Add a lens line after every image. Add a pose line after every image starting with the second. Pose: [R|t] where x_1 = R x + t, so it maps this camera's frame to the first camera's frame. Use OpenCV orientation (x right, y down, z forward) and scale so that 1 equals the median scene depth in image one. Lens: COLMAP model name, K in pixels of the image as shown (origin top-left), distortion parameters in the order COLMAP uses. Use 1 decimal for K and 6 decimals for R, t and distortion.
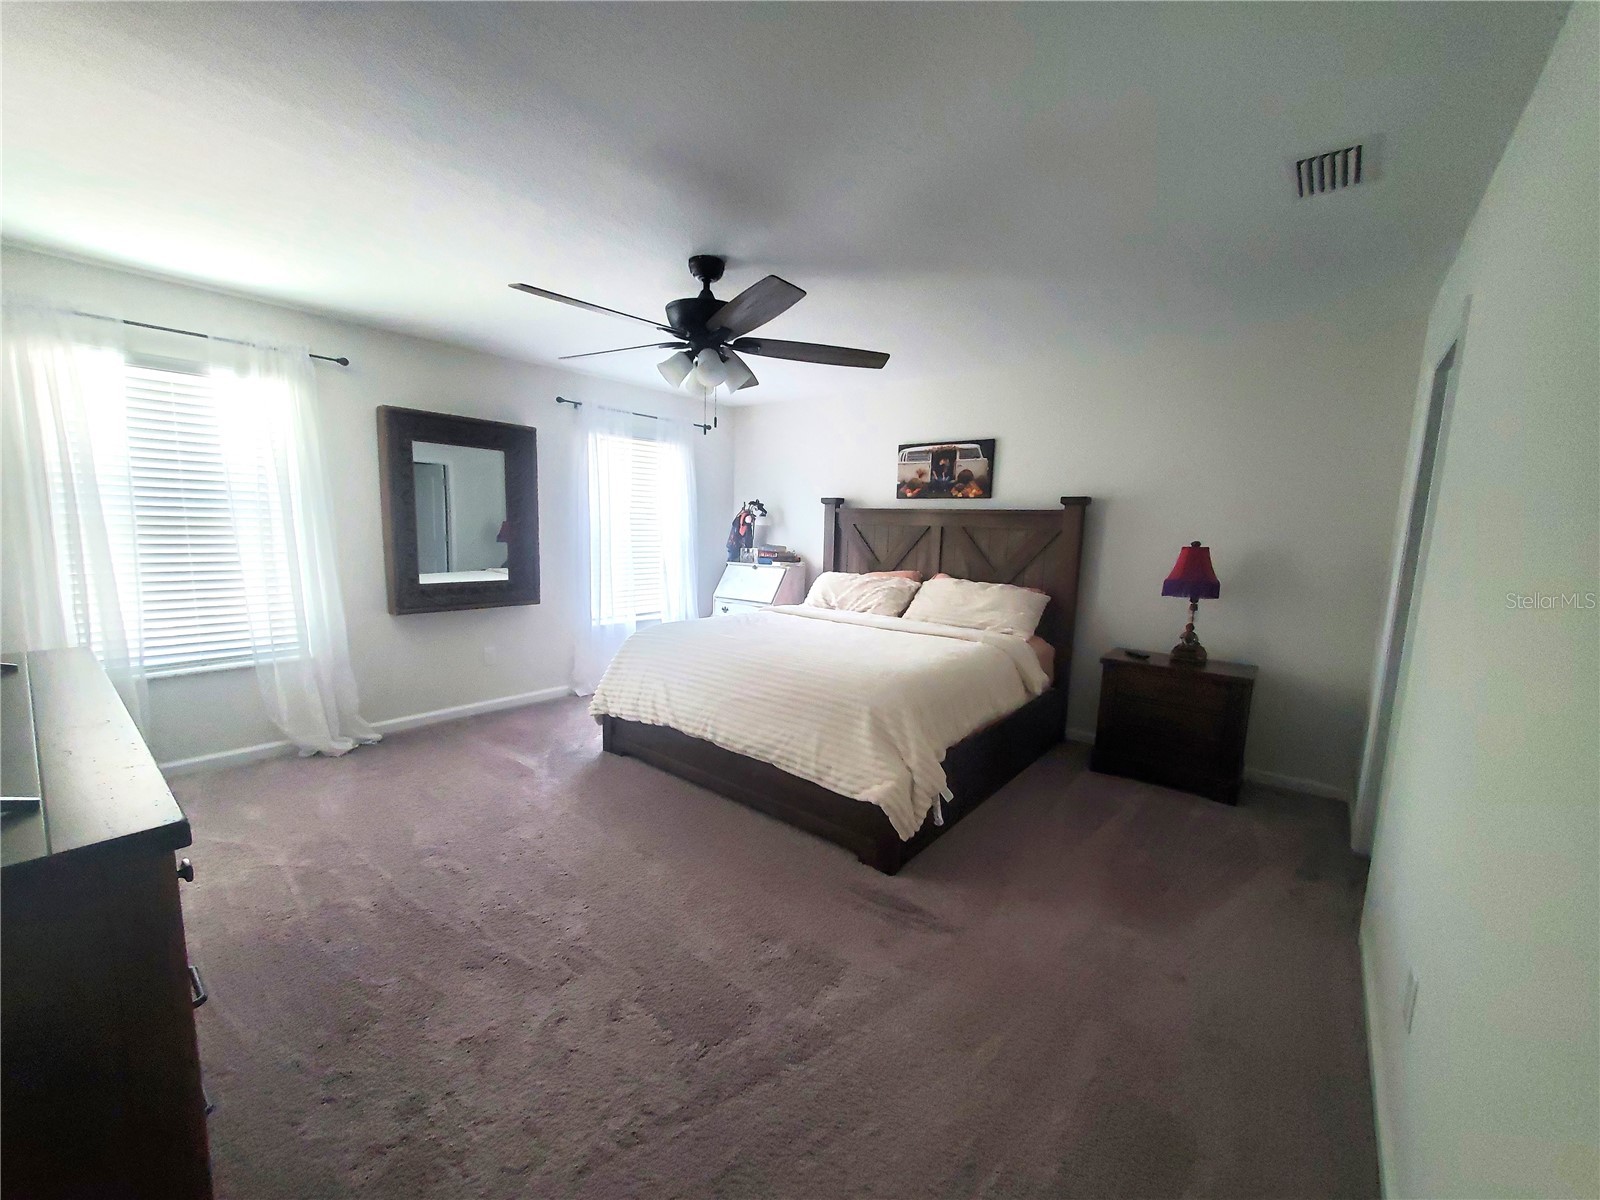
lens RADIAL K [[635.5, 0, 805.2], [0, 635.5, 608.0], [0, 0, 1]] dist [0.001267, 0.000093]
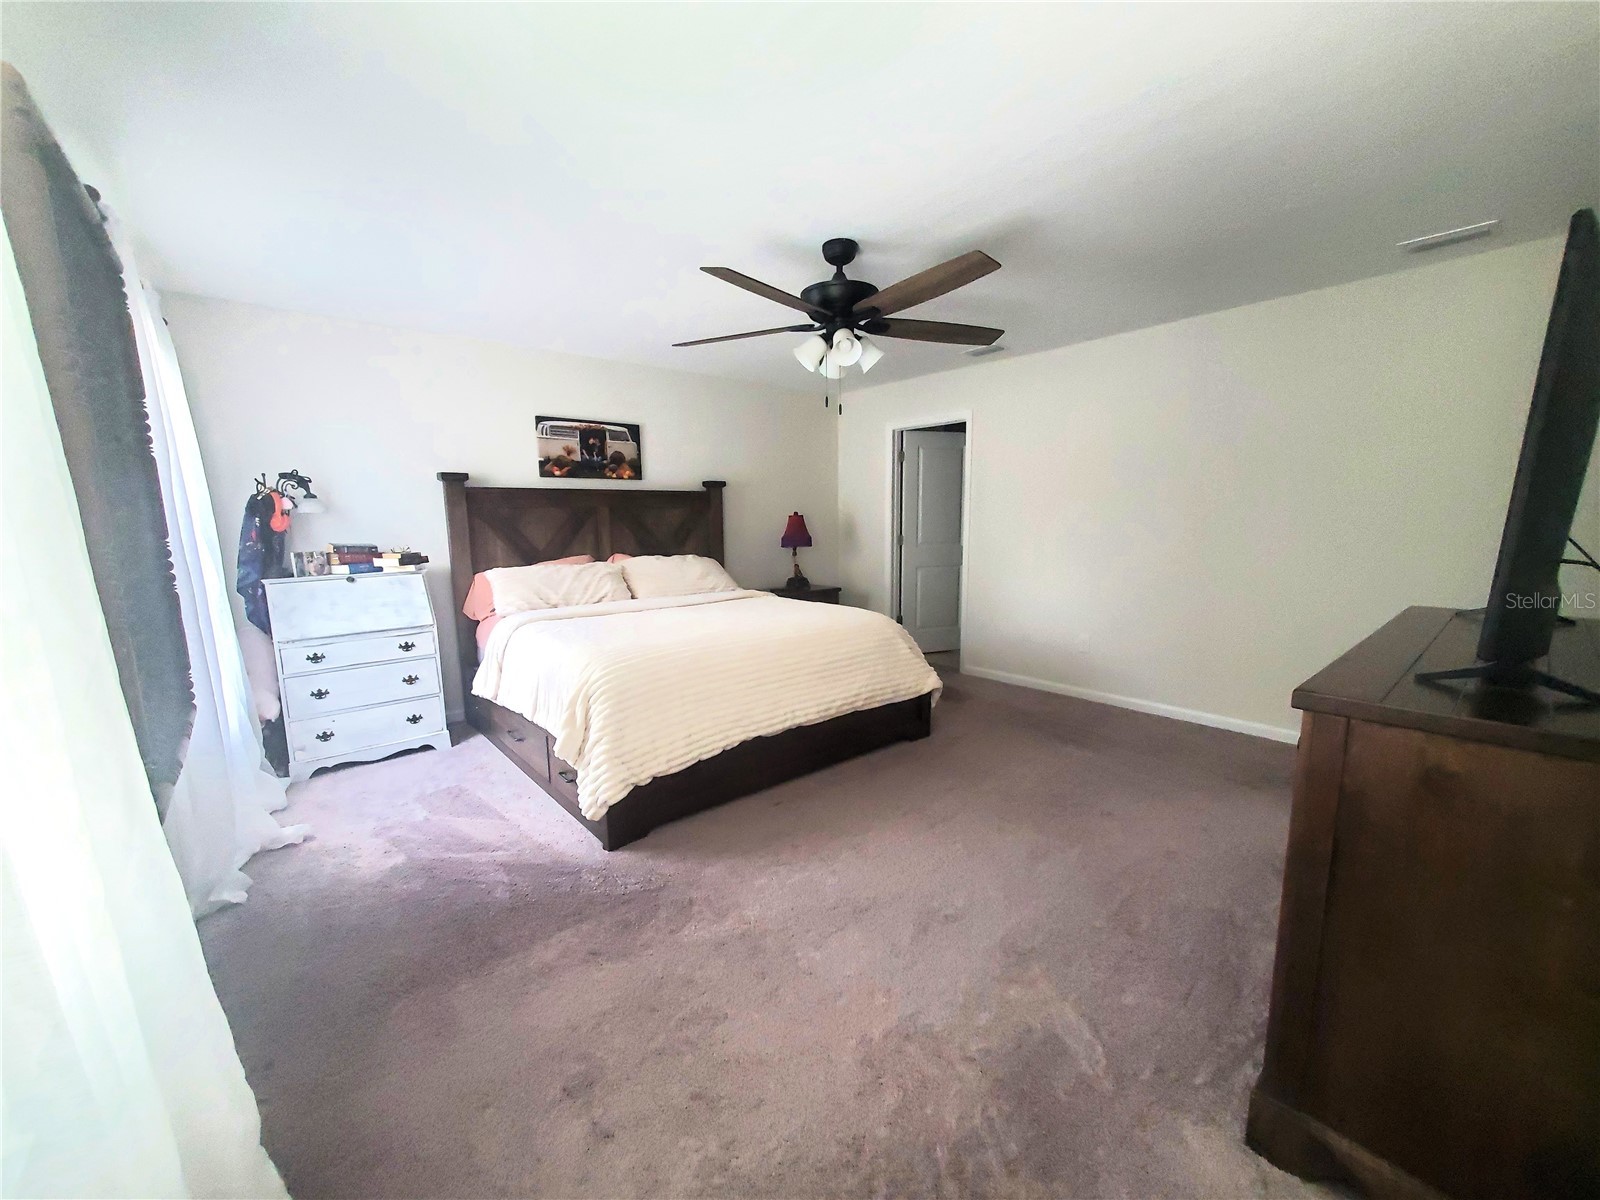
lens RADIAL K [[635.5, 0, 805.2], [0, 635.5, 608.0], [0, 0, 1]] dist [0.001267, 0.000093]
pose [[0.171465, -0.177215, 0.969120, -0.739998], [0.140495, 0.978033, 0.153988, -0.084535], [-0.975121, 0.109753, 0.192596, 0.530383]]
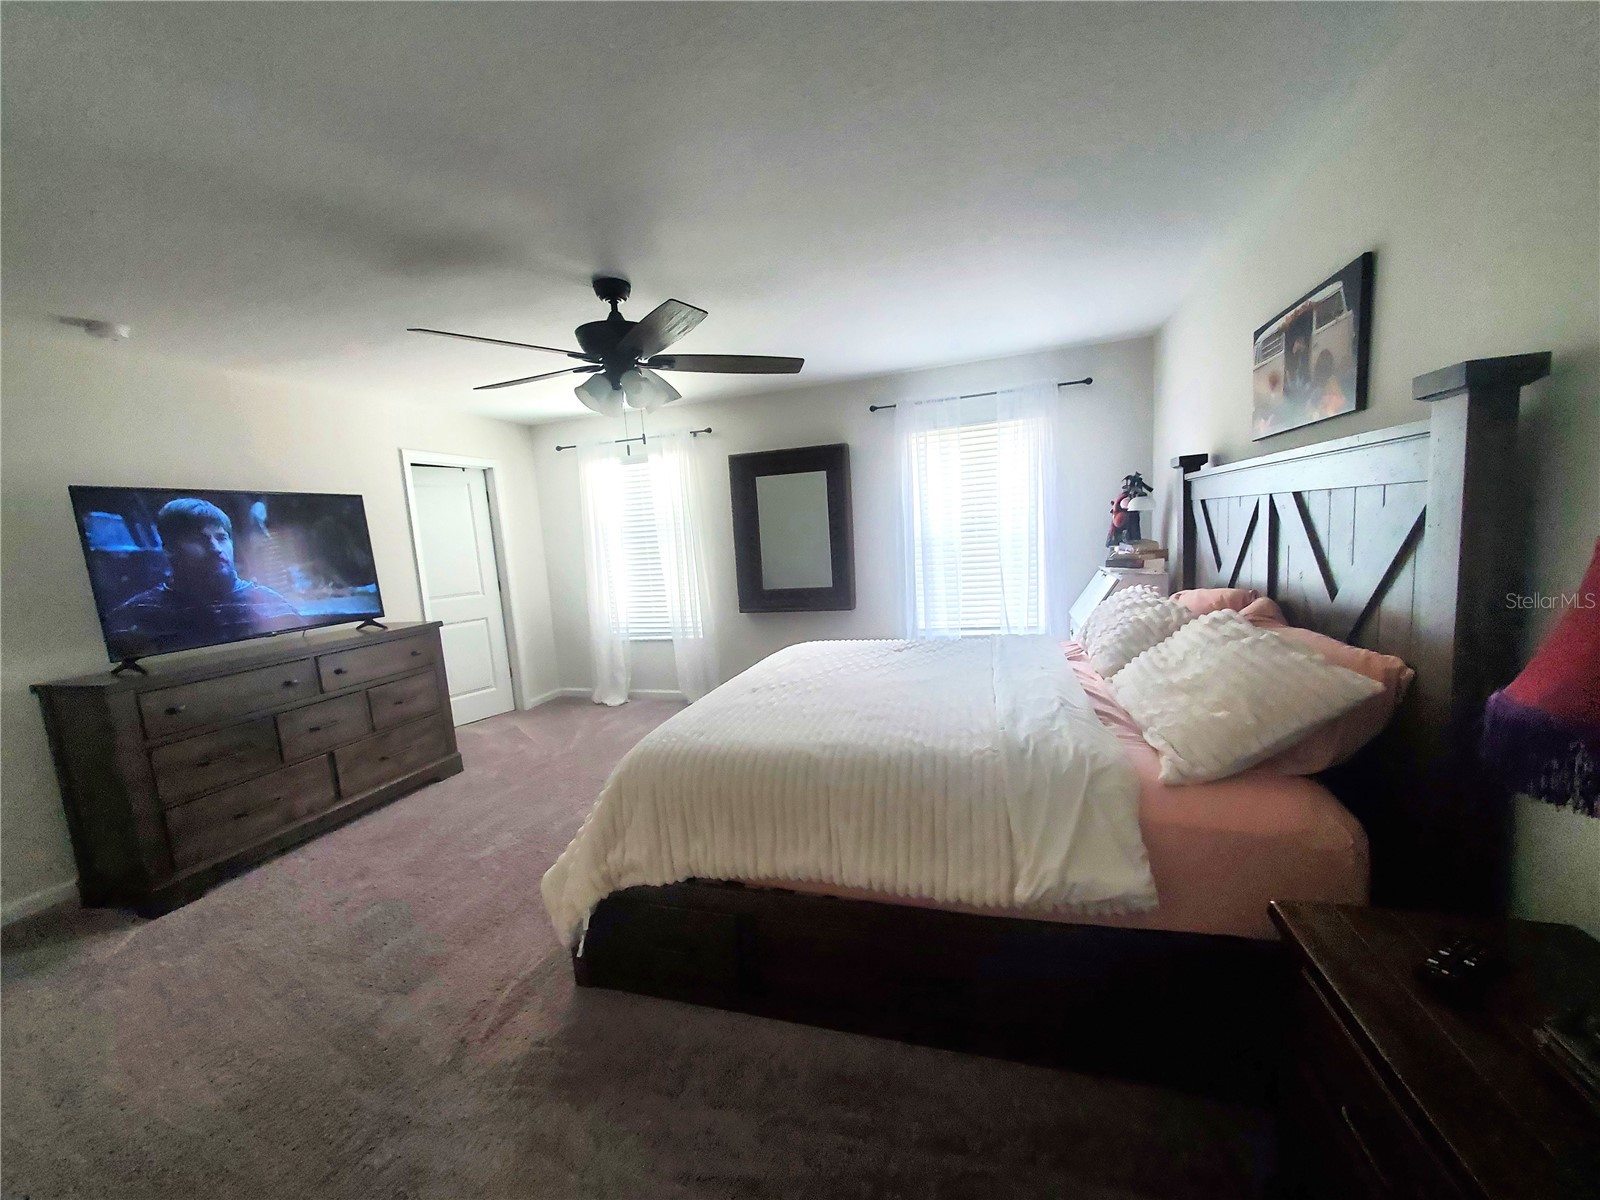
lens RADIAL K [[635.5, 0, 805.2], [0, 635.5, 608.0], [0, 0, 1]] dist [0.001267, 0.000093]
pose [[0.388991, 0.049161, -0.919929, 0.520746], [-0.042724, 0.998463, 0.035292, -0.041215], [0.920251, 0.025575, 0.390493, 0.509179]]
